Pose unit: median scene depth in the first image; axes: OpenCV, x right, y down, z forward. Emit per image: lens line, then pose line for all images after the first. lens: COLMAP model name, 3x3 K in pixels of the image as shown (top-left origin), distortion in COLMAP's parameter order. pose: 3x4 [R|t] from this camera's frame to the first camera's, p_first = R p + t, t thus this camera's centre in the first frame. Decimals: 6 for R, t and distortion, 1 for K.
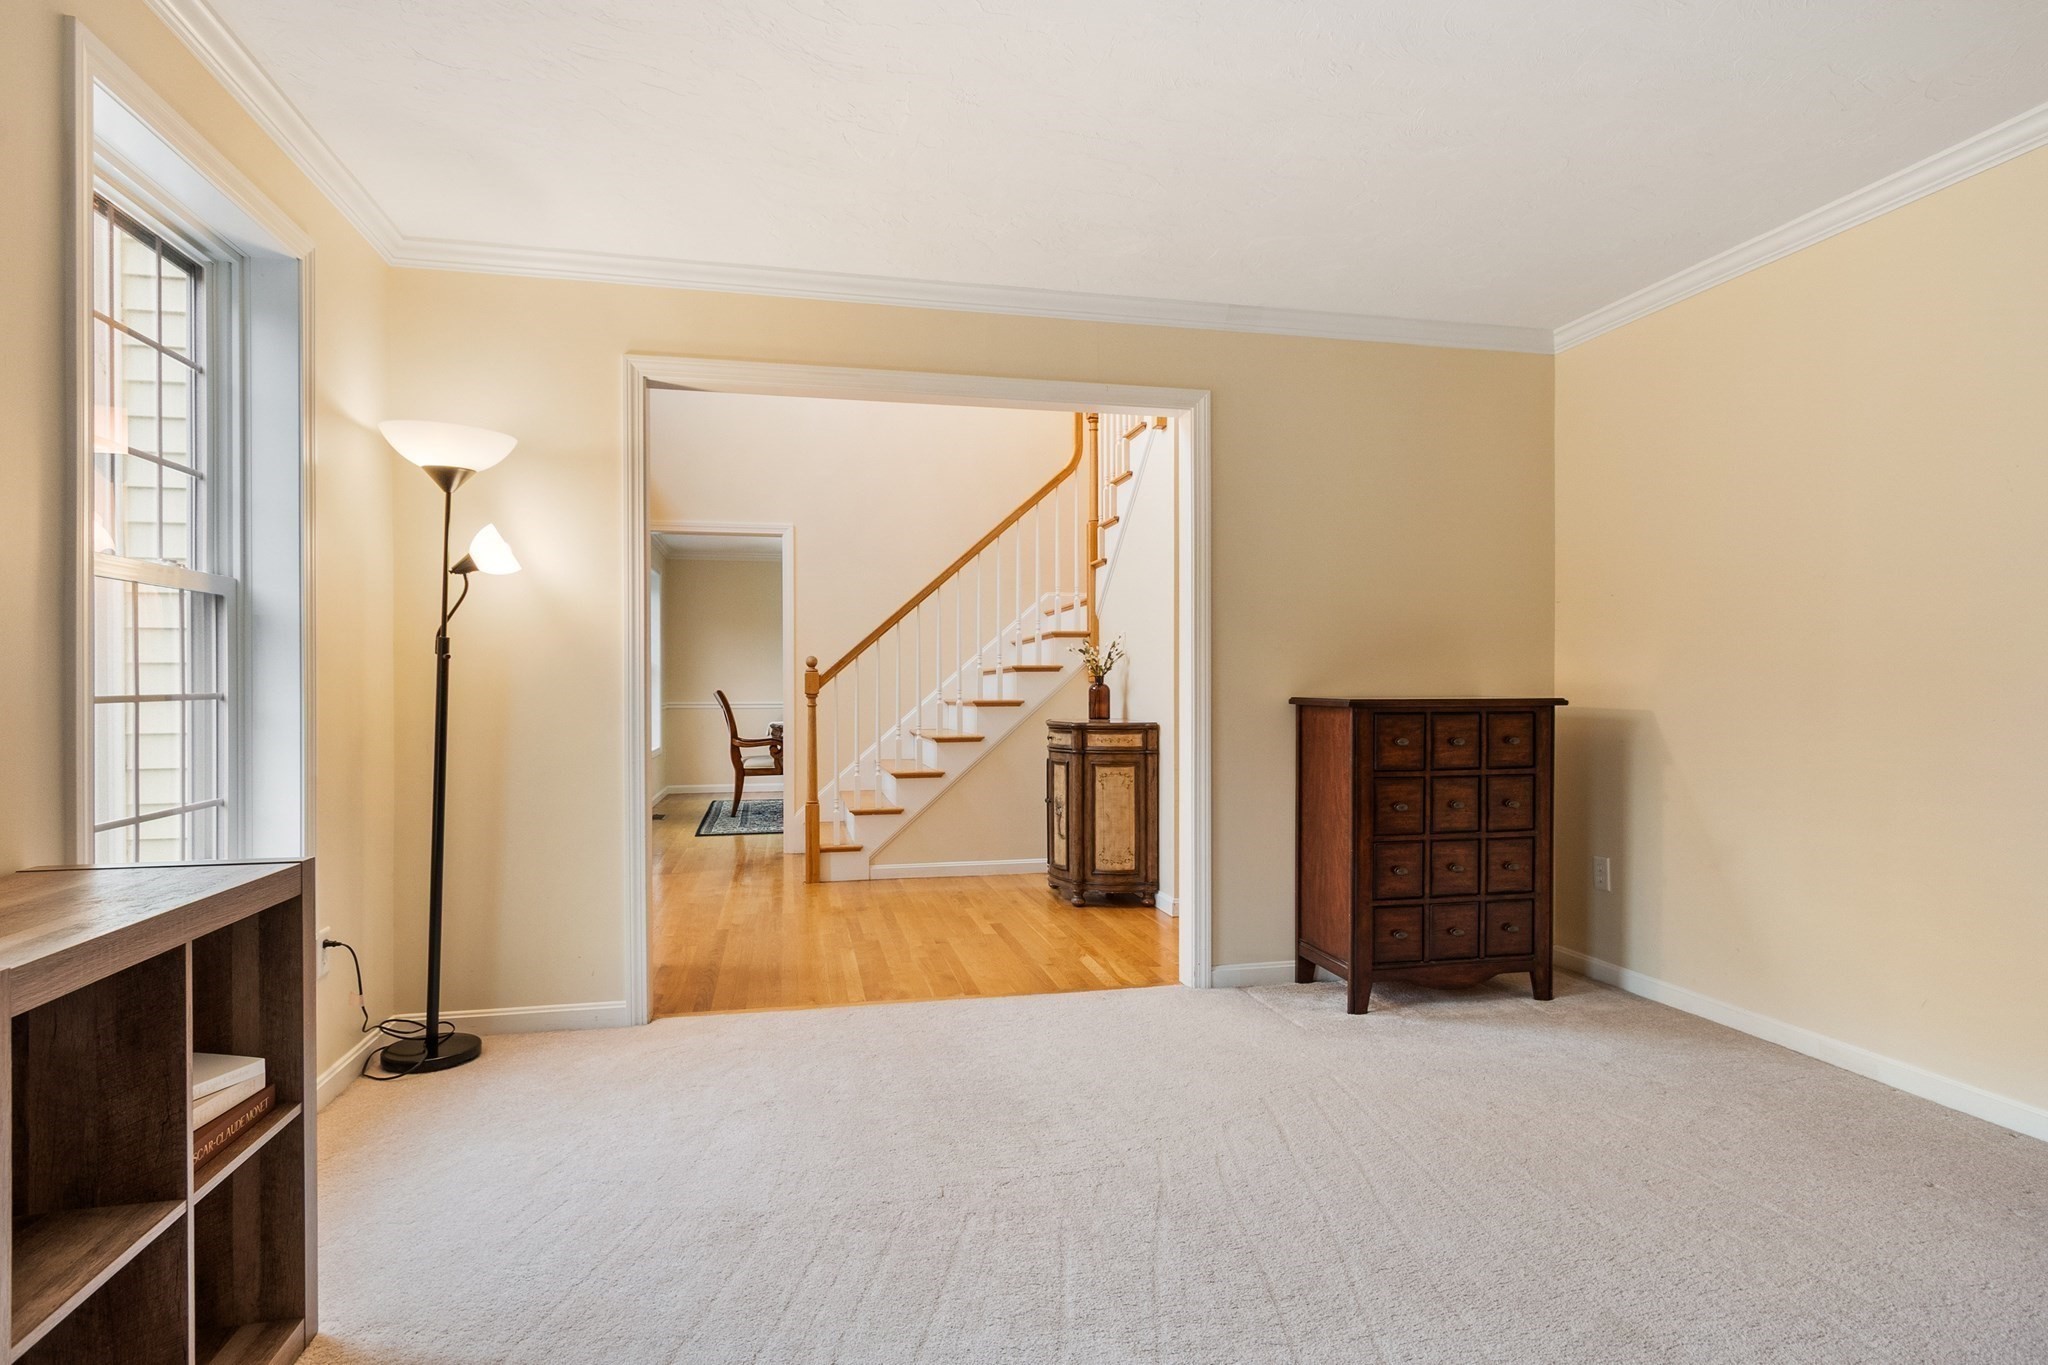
lens RADIAL K [[1096.8, 0, 1025.2], [0, 1096.8, 686.3], [0, 0, 1]] dist [-0.000577, 0.000014]
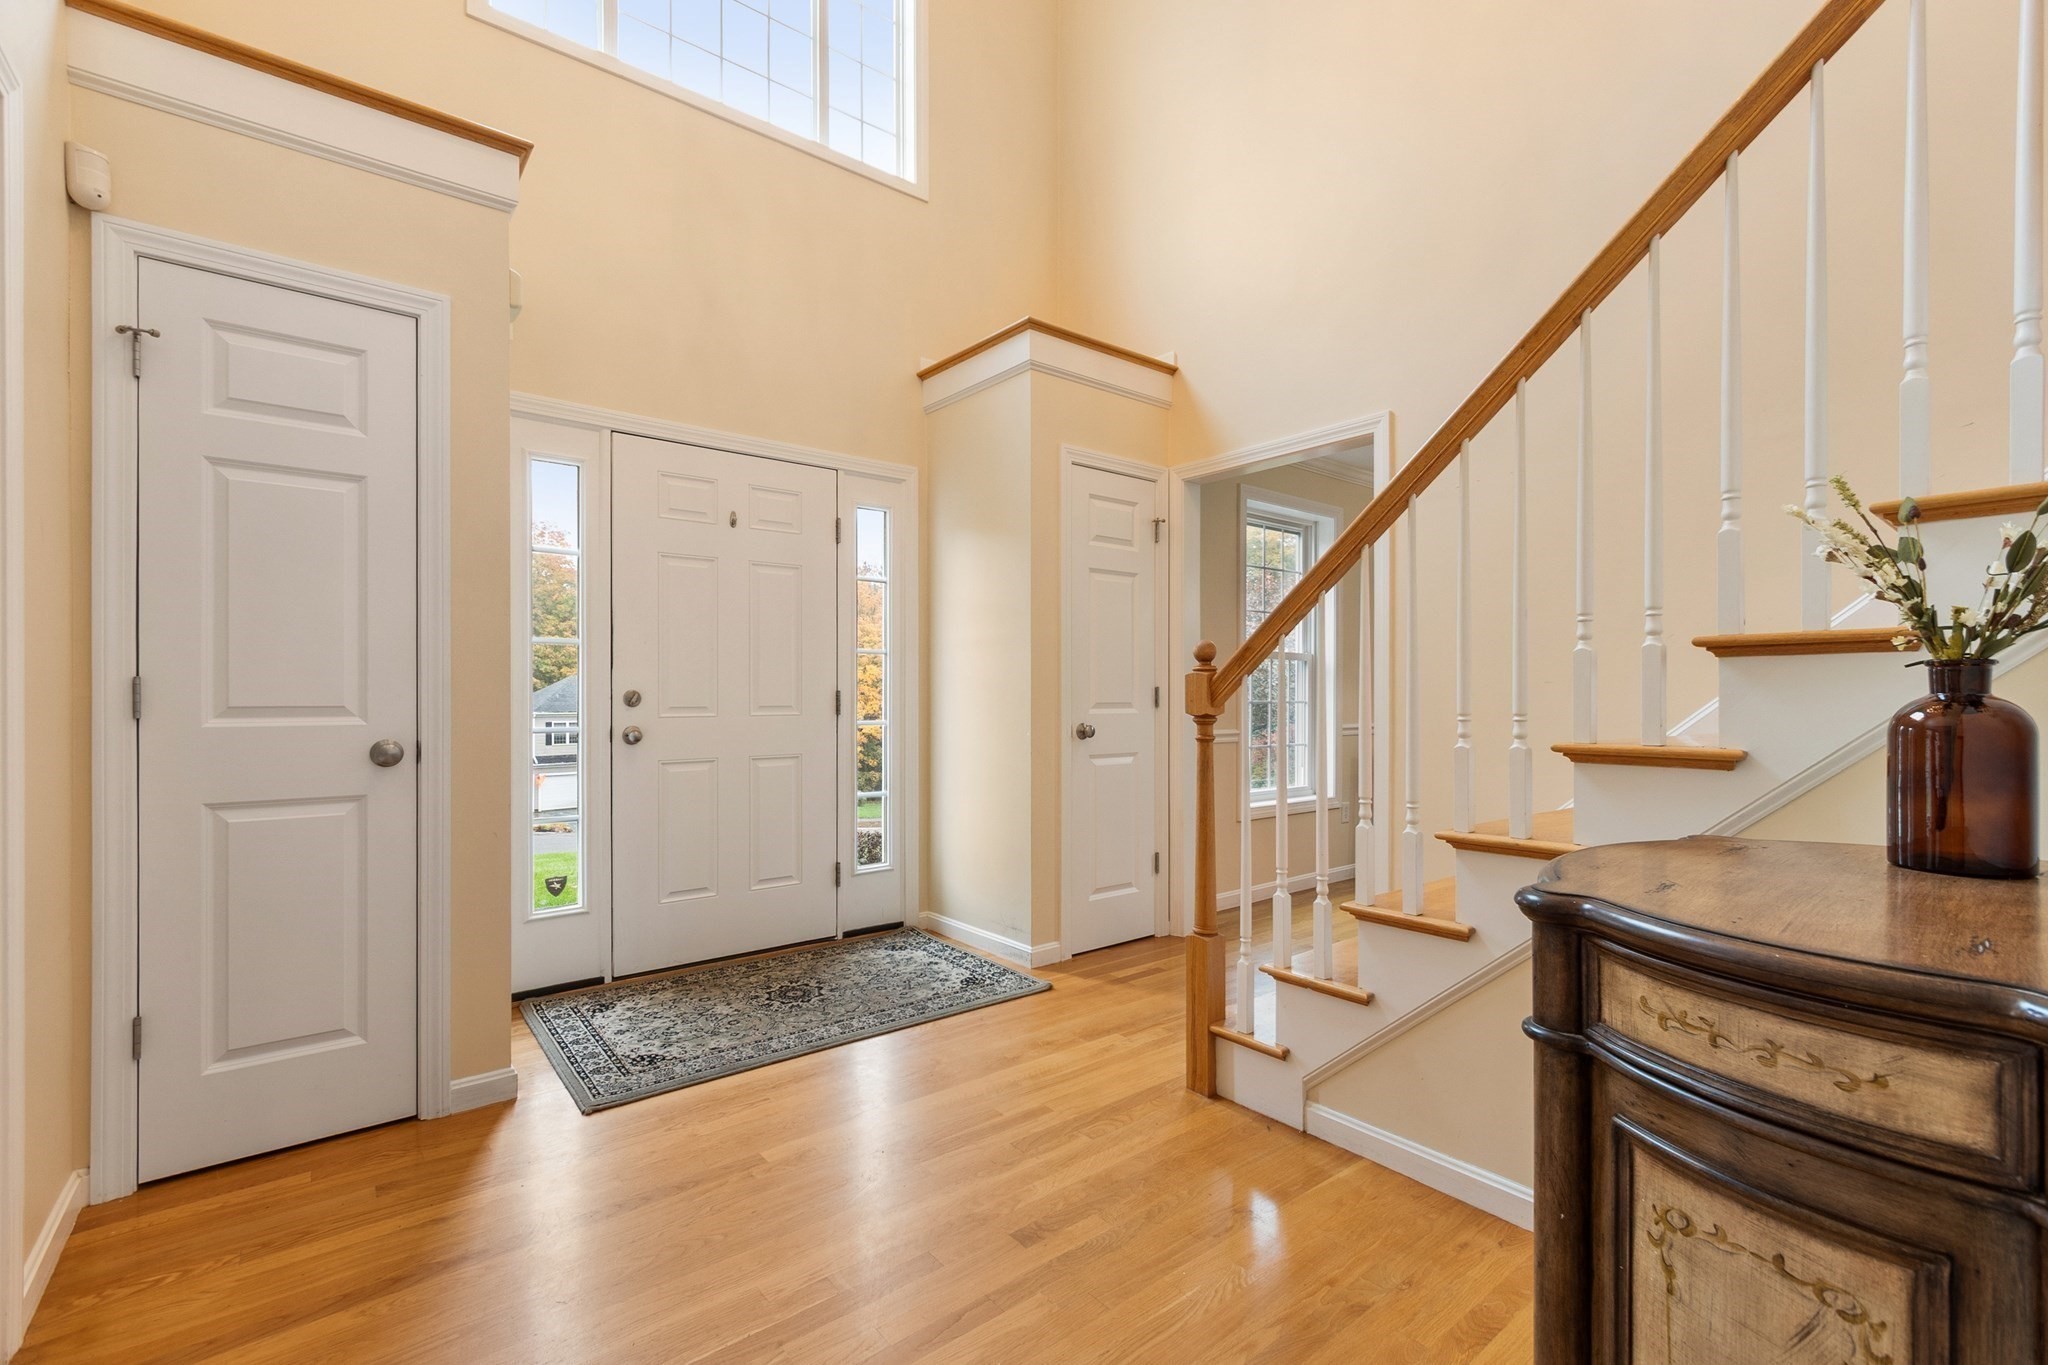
lens RADIAL K [[892.6, 0, 1022.8], [0, 892.6, 695.0], [0, 0, 1]] dist [0.001686, -0.000689]
pose [[0.446220, 0.002504, -0.894920, 0.132998], [-0.002210, 0.999996, 0.001697, -0.002975], [0.894920, 0.001220, 0.446224, 0.731892]]
